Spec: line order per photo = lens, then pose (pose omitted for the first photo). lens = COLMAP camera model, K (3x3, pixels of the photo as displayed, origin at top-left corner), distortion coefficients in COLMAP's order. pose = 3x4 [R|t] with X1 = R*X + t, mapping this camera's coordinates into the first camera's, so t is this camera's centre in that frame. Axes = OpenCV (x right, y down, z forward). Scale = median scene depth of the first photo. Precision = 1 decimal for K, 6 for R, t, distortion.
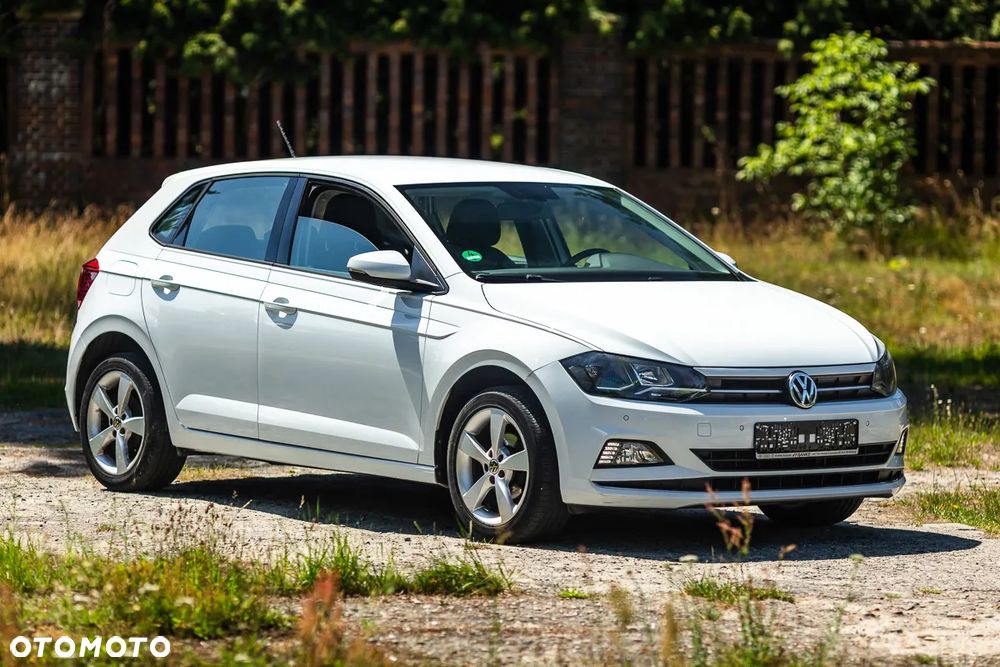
lens RADIAL K [[4394.3, 0, 500.0], [0, 4394.3, 333.5], [0, 0, 1]] dist [-0.001968, 2.331546]
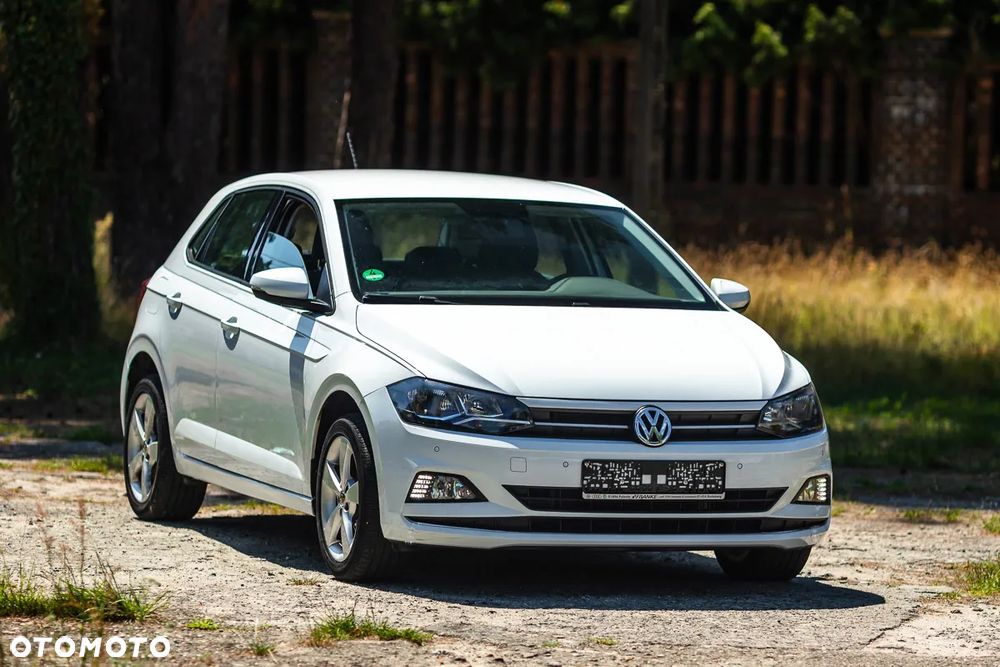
lens RADIAL K [[5035.6, 0, 500.0], [0, 5035.6, 333.5], [0, 0, 1]] dist [-0.172230, 1.246774]
pose [[0.946779, 0.023583, -0.321018, 0.368656], [-0.028336, 0.999547, -0.010142, 0.004965], [0.320634, 0.018699, 0.947019, -0.004227]]
